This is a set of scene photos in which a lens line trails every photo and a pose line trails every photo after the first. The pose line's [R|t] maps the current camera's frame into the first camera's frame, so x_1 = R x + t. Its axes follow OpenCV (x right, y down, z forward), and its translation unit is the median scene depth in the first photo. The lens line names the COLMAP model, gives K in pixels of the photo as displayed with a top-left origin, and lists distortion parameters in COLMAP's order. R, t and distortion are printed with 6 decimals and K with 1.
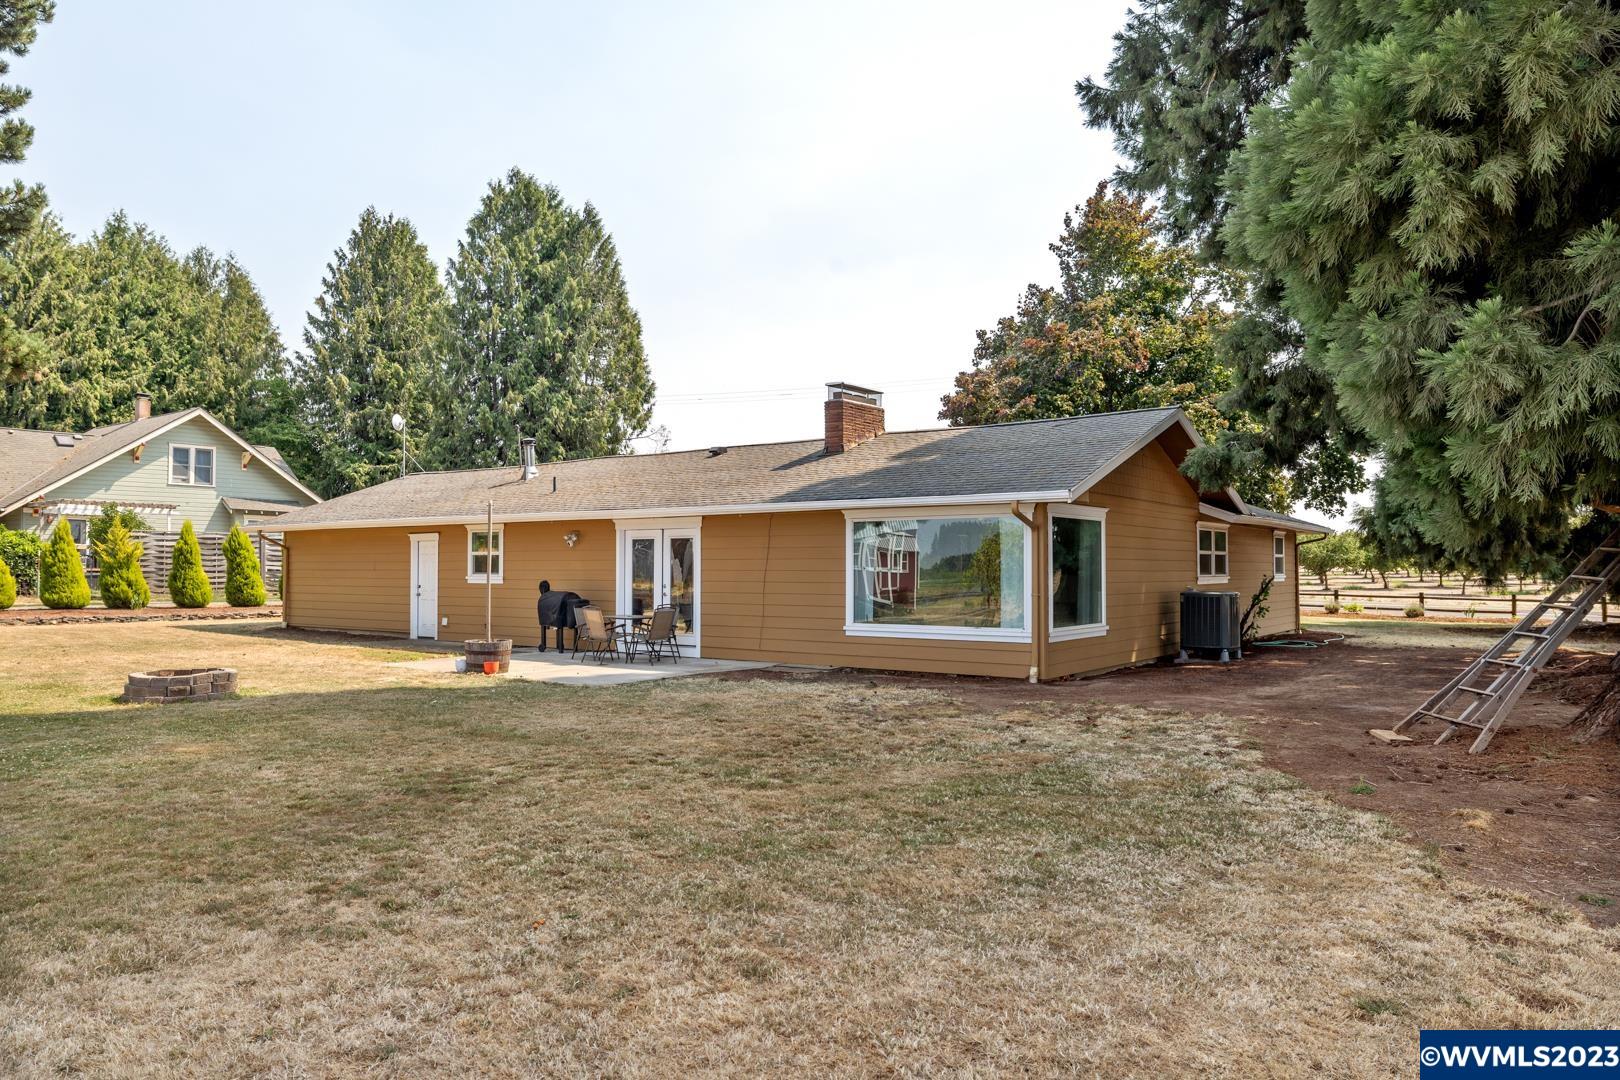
lens RADIAL K [[1070.3, 0, 810.0], [0, 1070.3, 540.0], [0, 0, 1]] dist [0.002081, 0.000547]
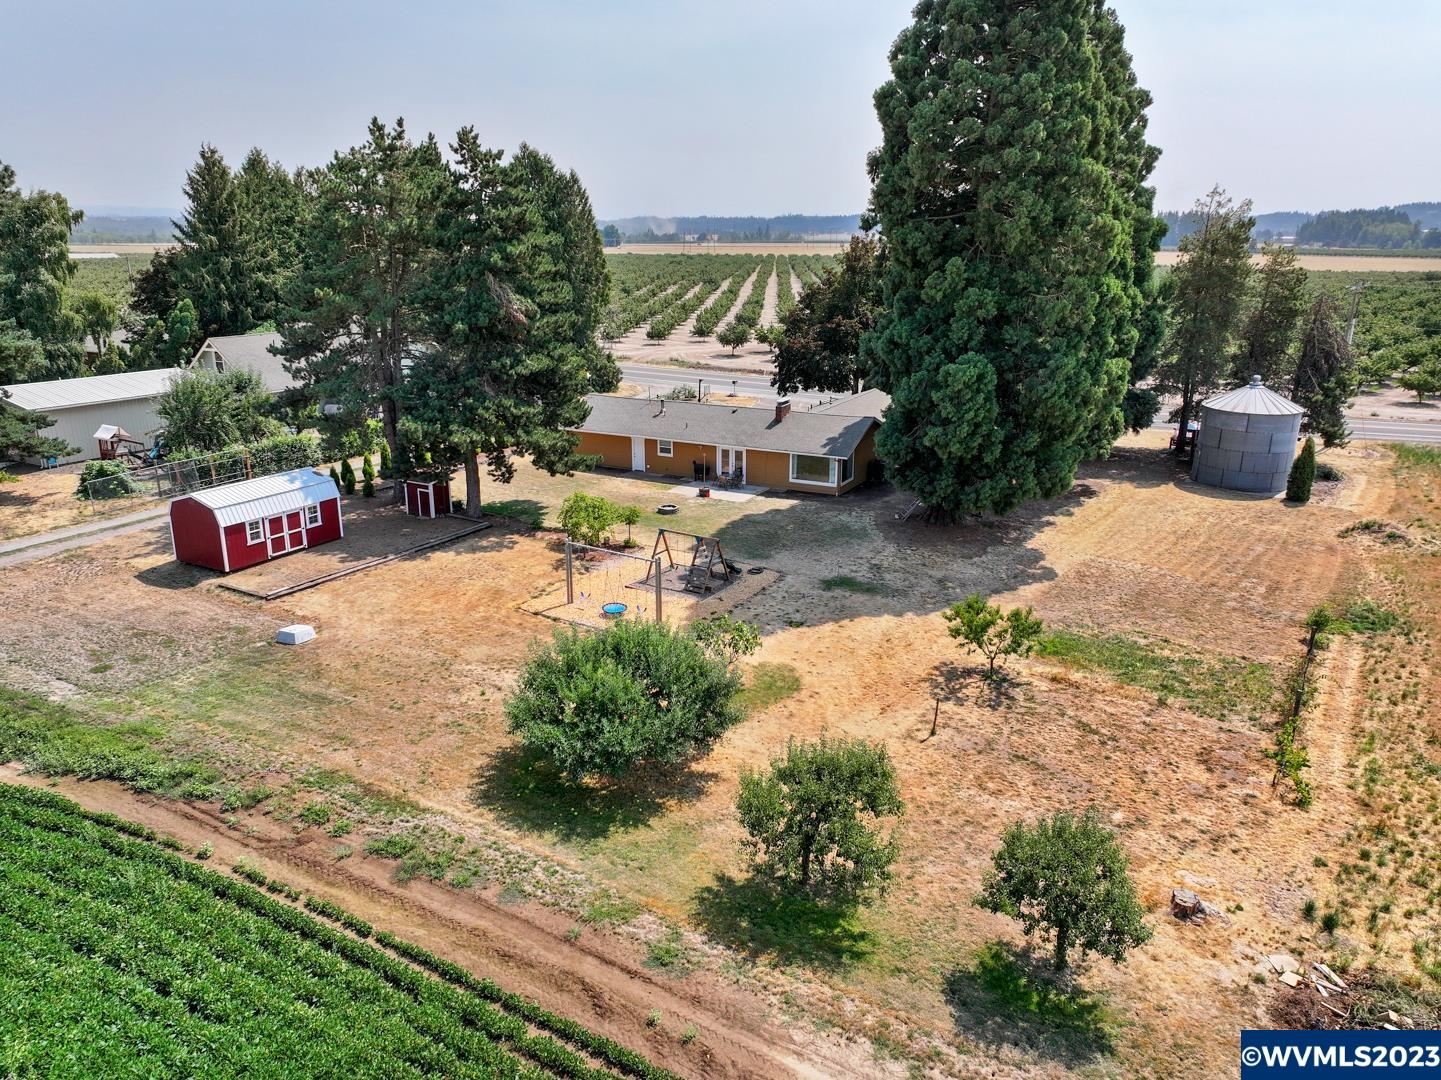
lens RADIAL K [[1004.0, 0, 720.5], [0, 1004.0, 540.0], [0, 0, 1]] dist [0.002842, 0.006637]
pose [[0.989637, -0.042138, 0.137270, -0.656918], [-0.003247, 0.949161, 0.314776, -0.779315], [-0.143556, -0.311959, 0.939188, -2.244544]]
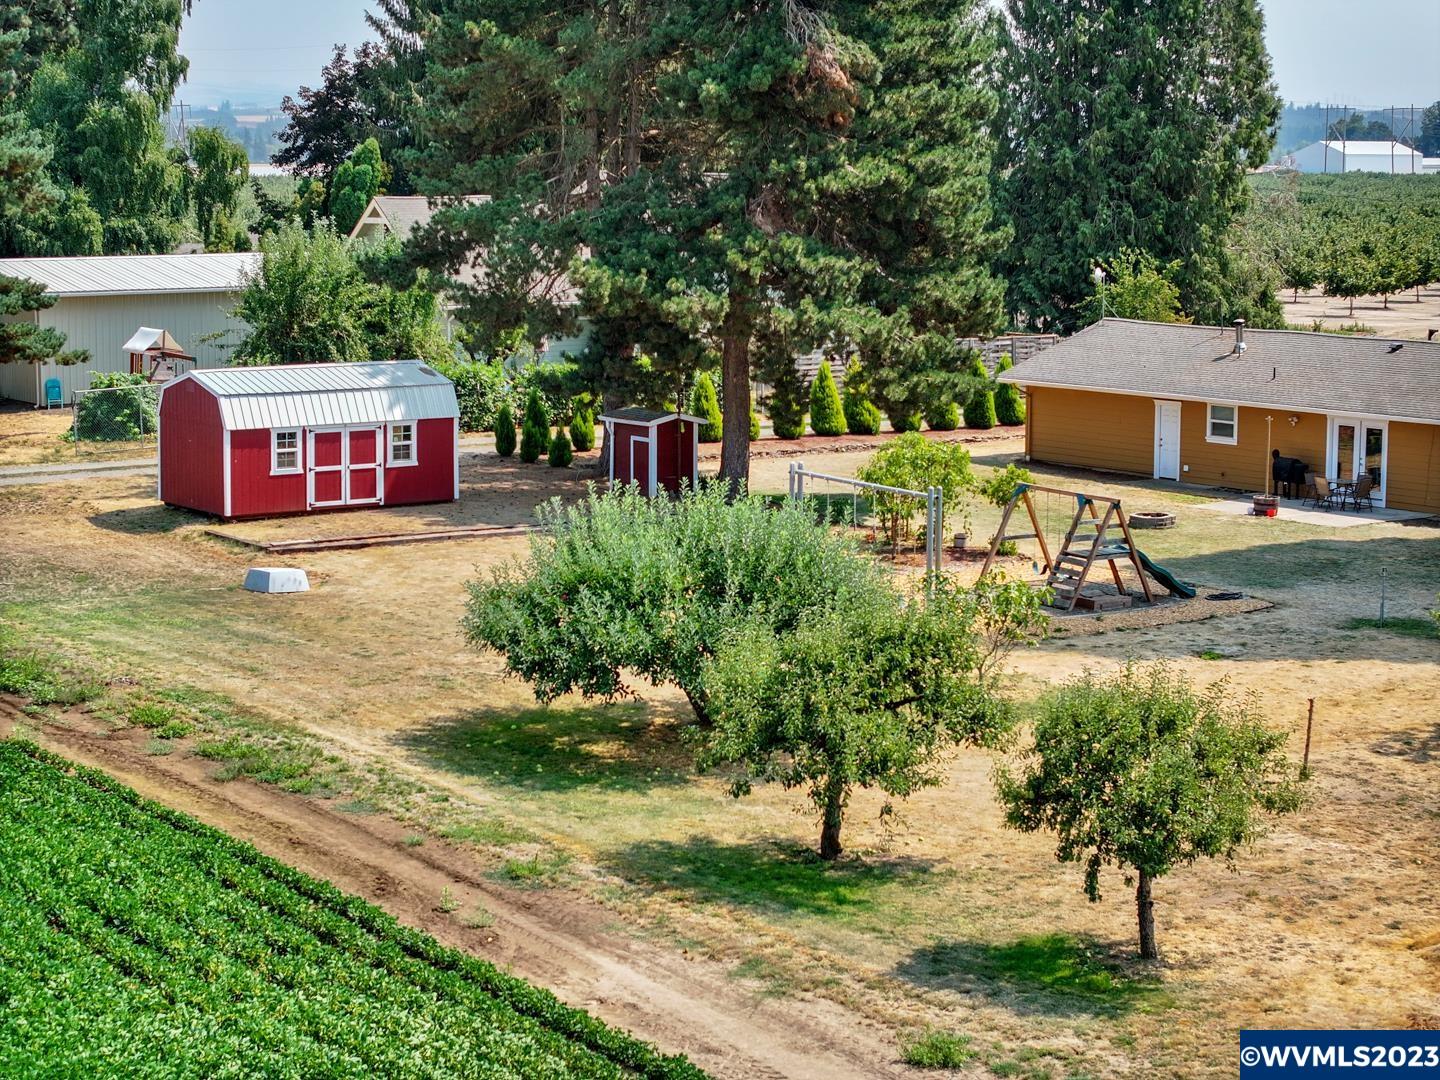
lens RADIAL K [[2866.6, 0, 720.0], [0, 2866.6, 540.0], [0, 0, 1]] dist [-0.129837, 0.125725]
pose [[0.961279, 0.039343, -0.272753, 0.096069], [0.005124, 0.987033, 0.160434, -0.500489], [0.275528, -0.155620, 0.948613, -3.122887]]
